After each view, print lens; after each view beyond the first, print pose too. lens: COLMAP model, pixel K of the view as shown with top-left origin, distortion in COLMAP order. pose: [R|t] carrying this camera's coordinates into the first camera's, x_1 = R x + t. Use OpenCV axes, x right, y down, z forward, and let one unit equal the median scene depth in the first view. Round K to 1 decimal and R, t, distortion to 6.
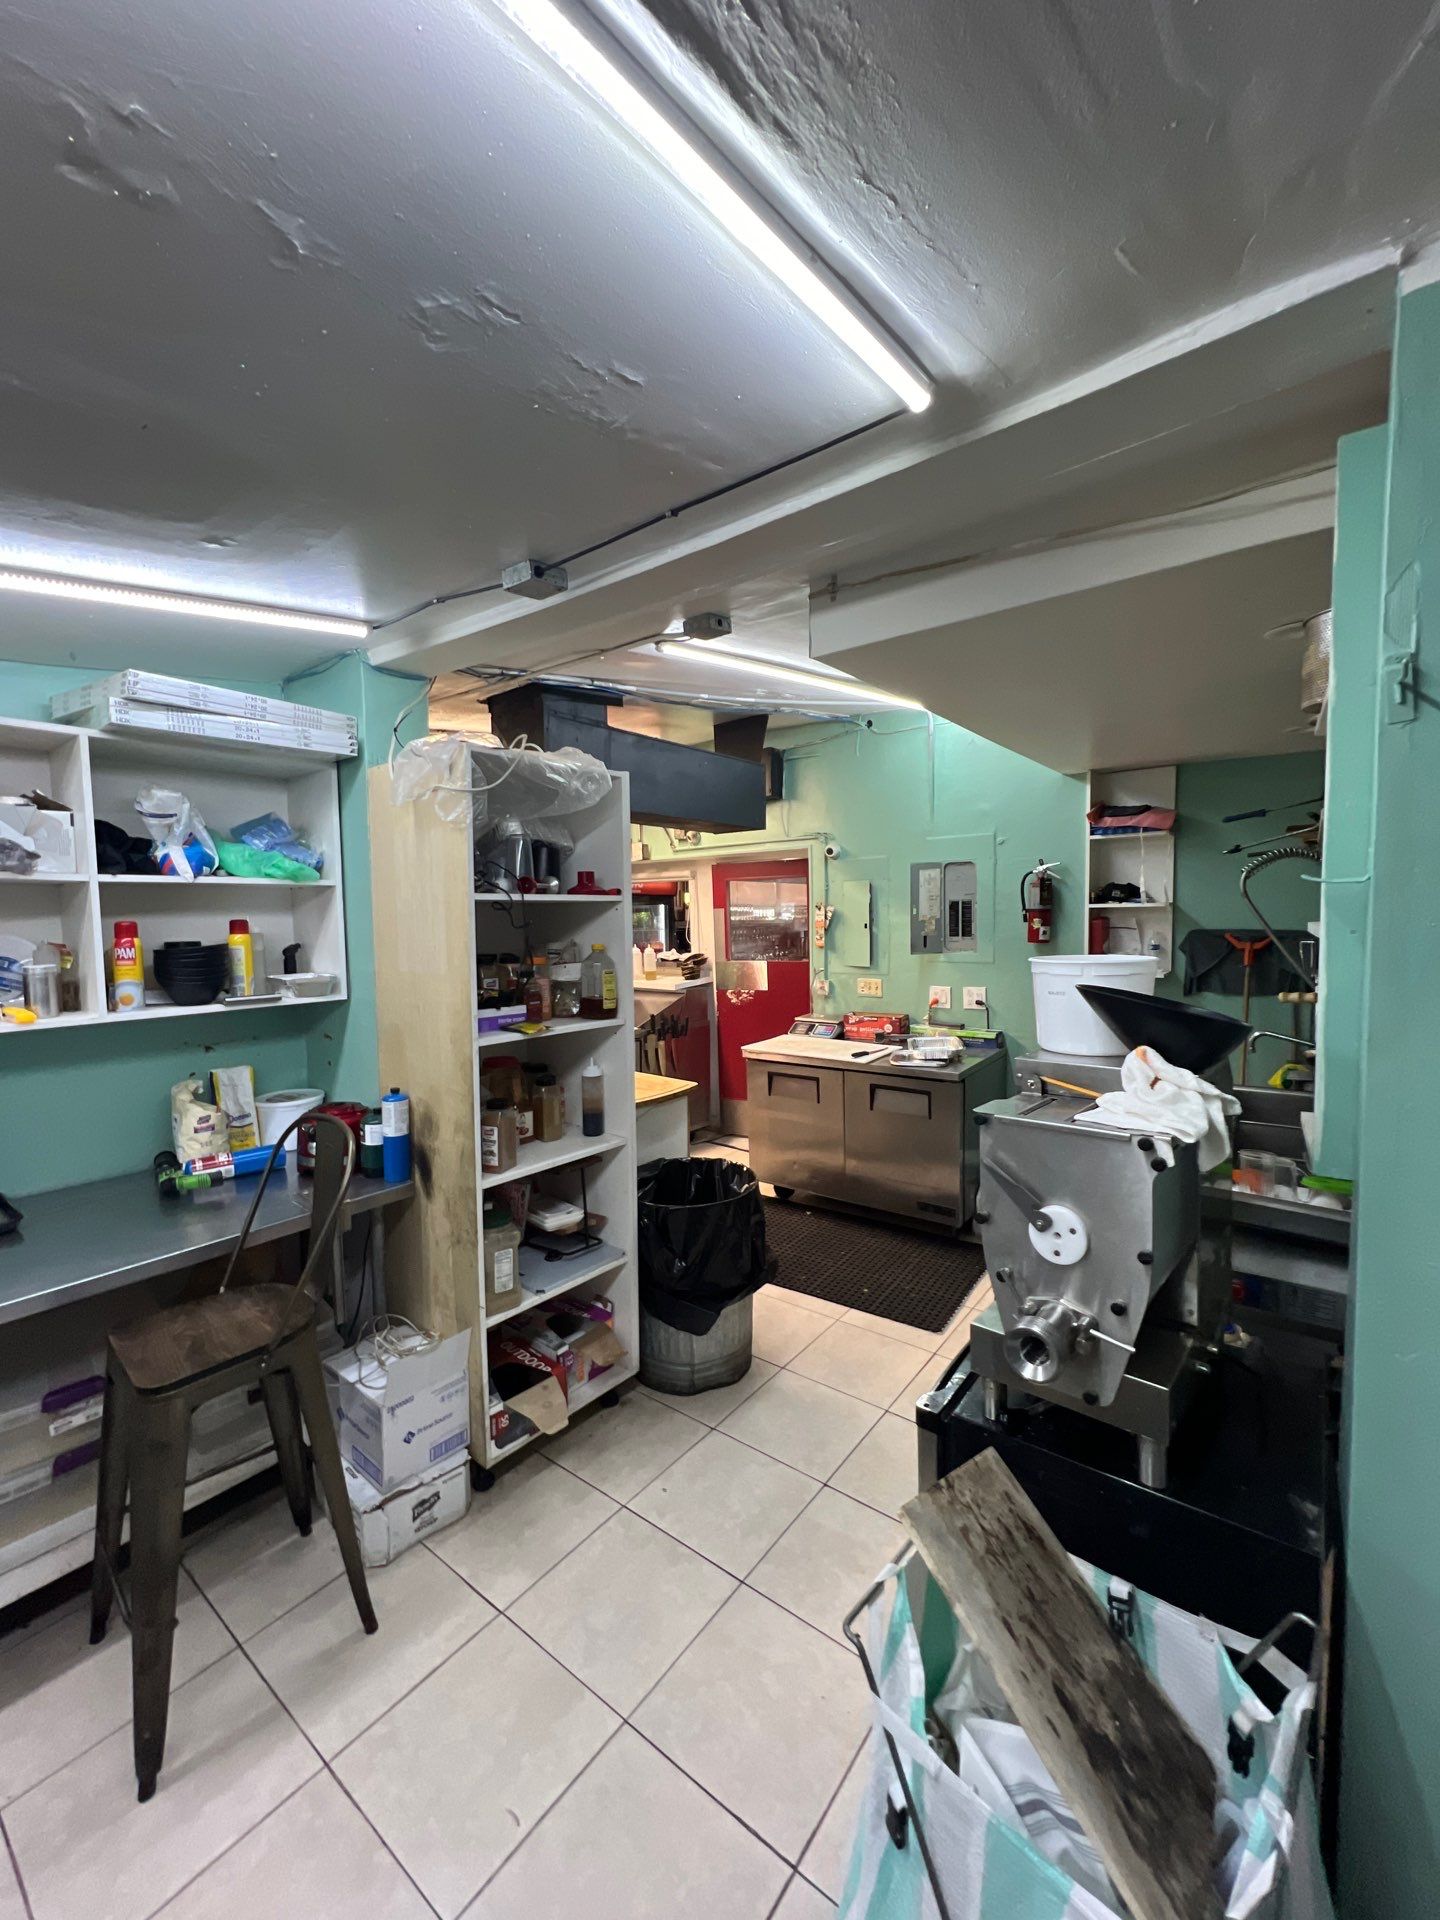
lens RADIAL K [[771.7, 0, 718.6], [0, 771.7, 964.3], [0, 0, 1]] dist [-0.002411, 0.000814]
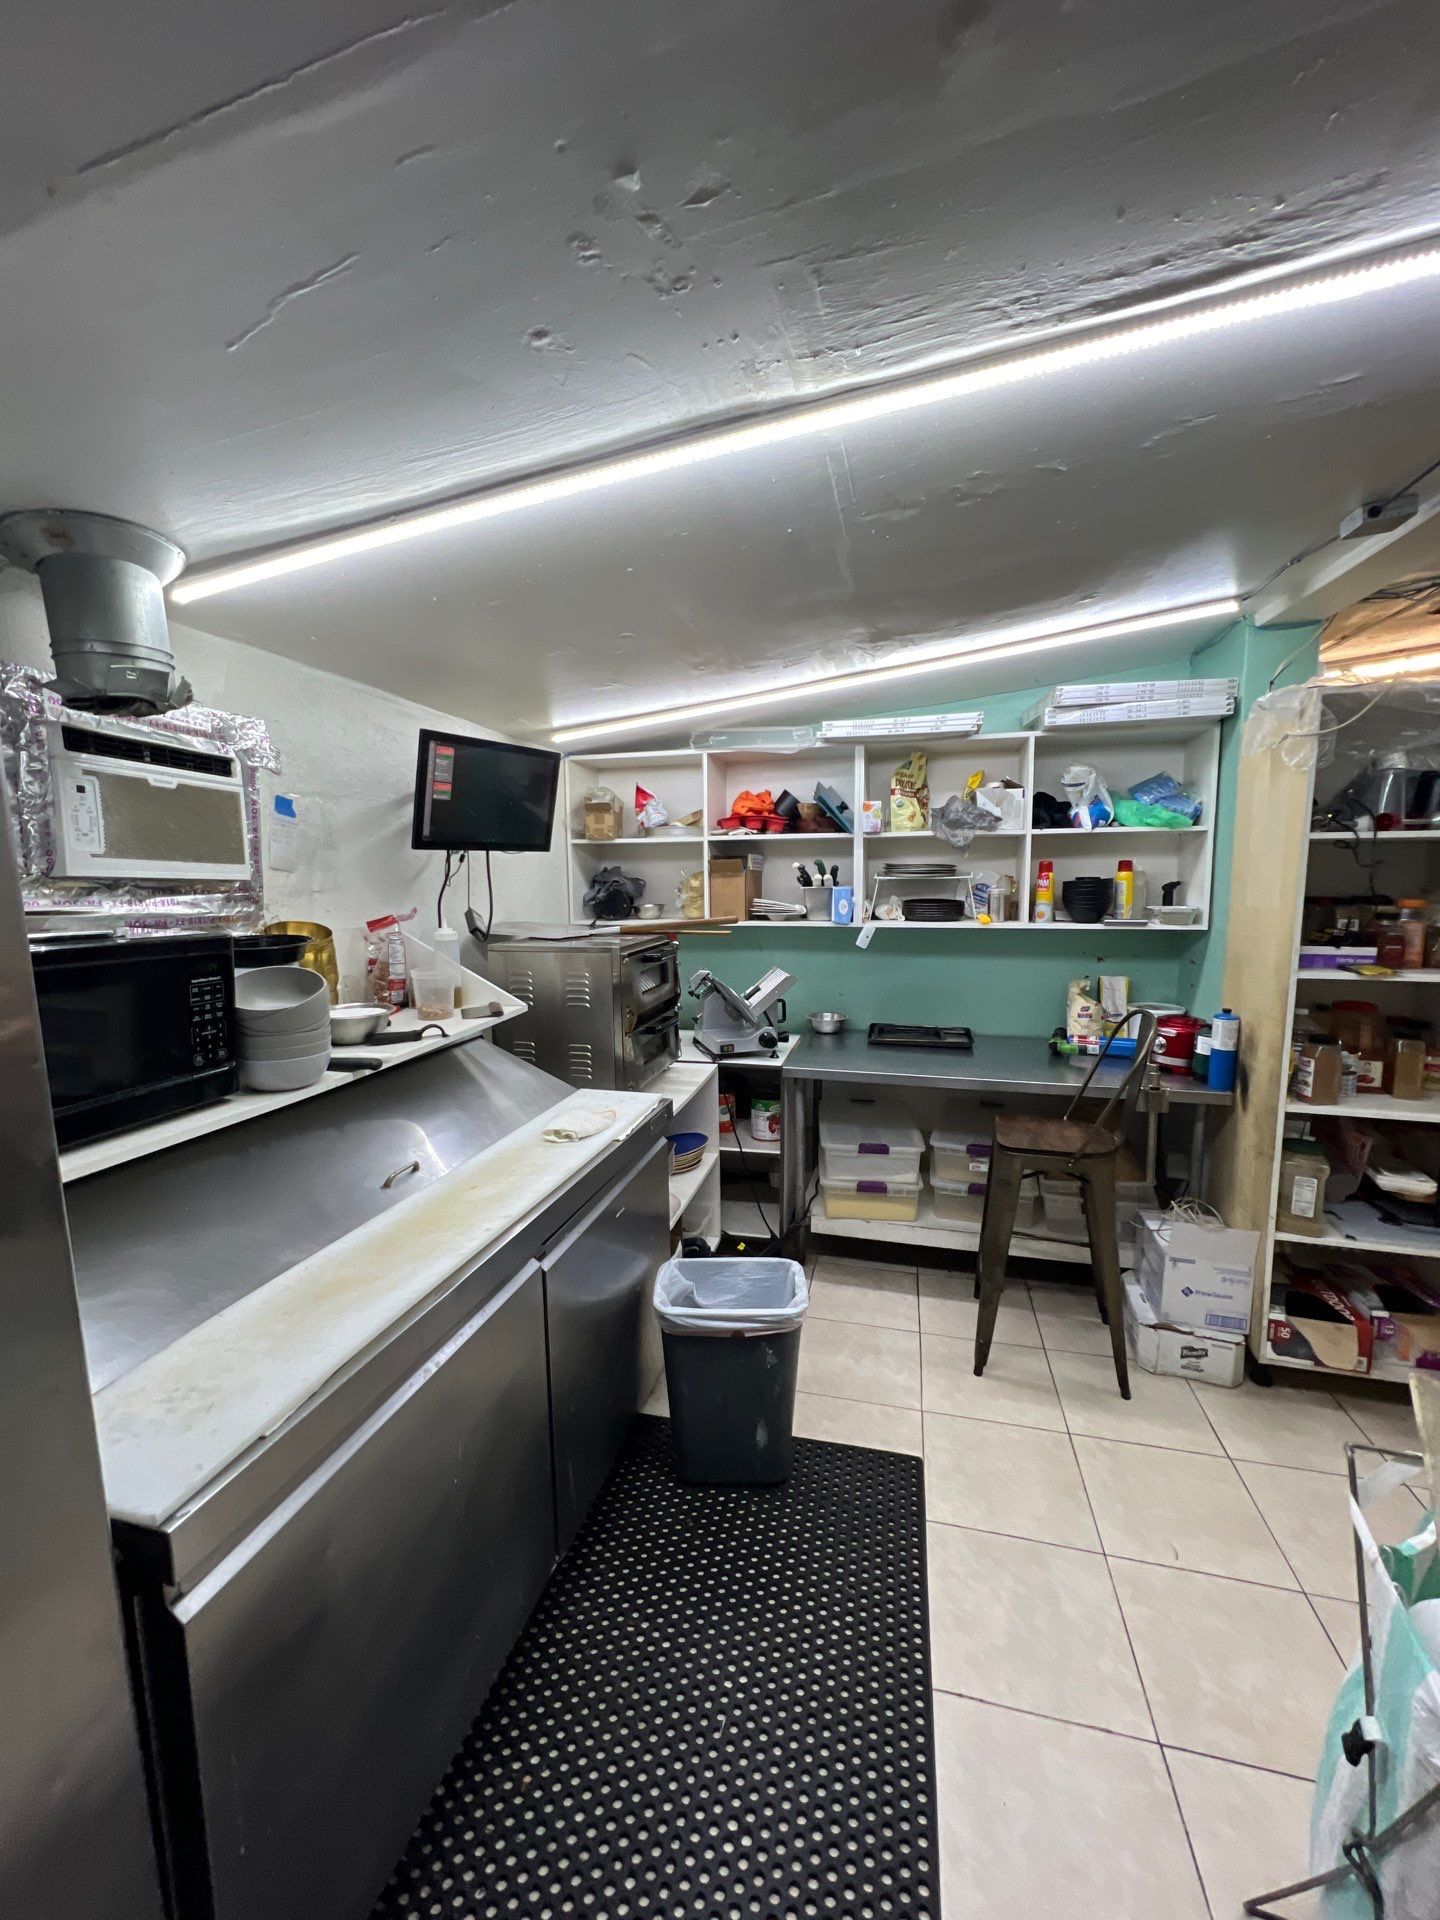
lens RADIAL K [[771.7, 0, 718.6], [0, 771.7, 964.3], [0, 0, 1]] dist [-0.002411, 0.000814]
pose [[0.406962, 0.116344, -0.906006, 0.307898], [-0.057191, 0.993155, 0.101846, 0.023773], [0.911653, 0.010368, 0.410830, -0.154722]]
